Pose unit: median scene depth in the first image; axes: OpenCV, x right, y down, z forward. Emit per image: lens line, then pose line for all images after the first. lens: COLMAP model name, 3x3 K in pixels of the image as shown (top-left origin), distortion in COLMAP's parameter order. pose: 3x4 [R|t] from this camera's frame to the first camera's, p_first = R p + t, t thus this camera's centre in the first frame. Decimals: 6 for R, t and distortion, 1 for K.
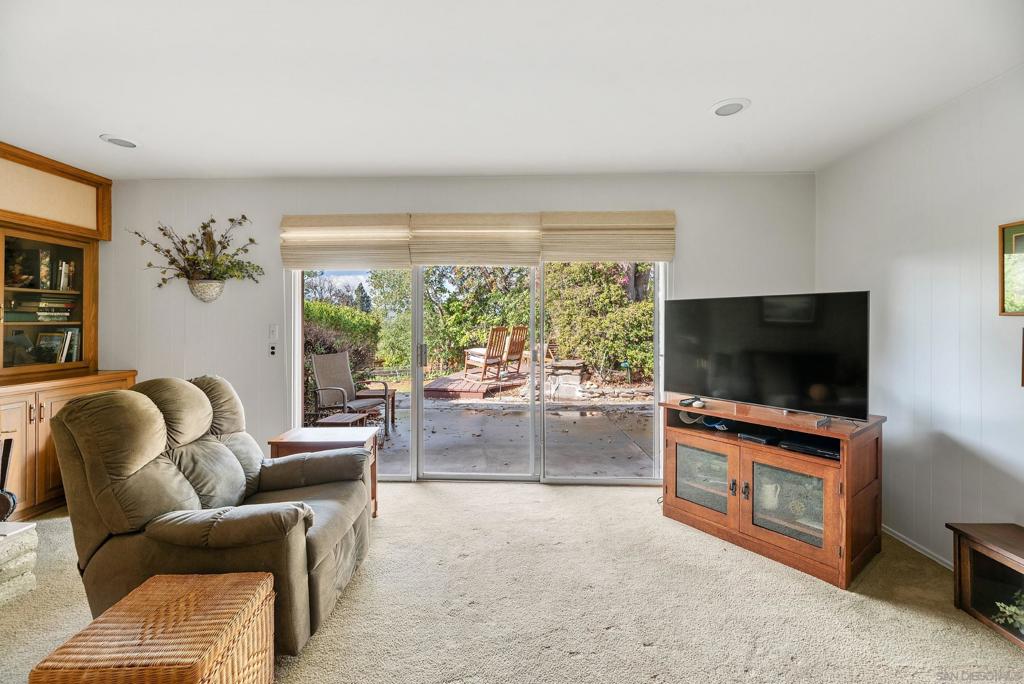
lens RADIAL K [[425.6, 0, 515.2], [0, 425.6, 323.9], [0, 0, 1]] dist [-0.000840, -0.000033]
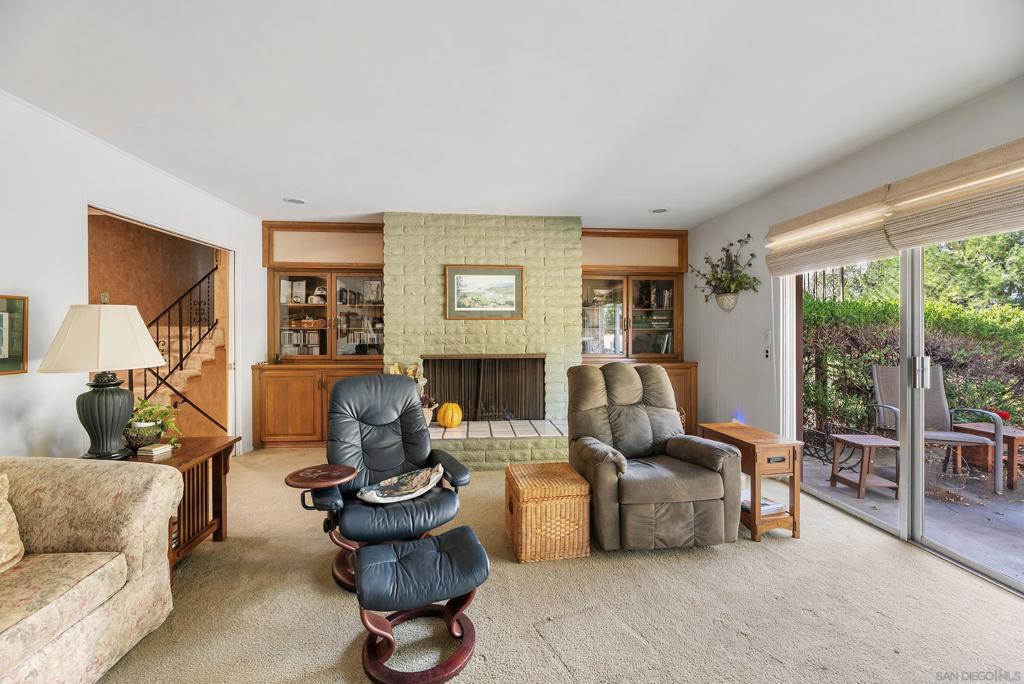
lens RADIAL K [[413.2, 0, 500.6], [0, 413.2, 343.3], [0, 0, 1]] dist [-0.000082, 0.000075]
pose [[0.105609, 0.033393, -0.993847, 0.419014], [-0.000286, 0.999437, 0.033551, 0.000454], [0.994408, -0.003259, 0.105559, 0.229868]]
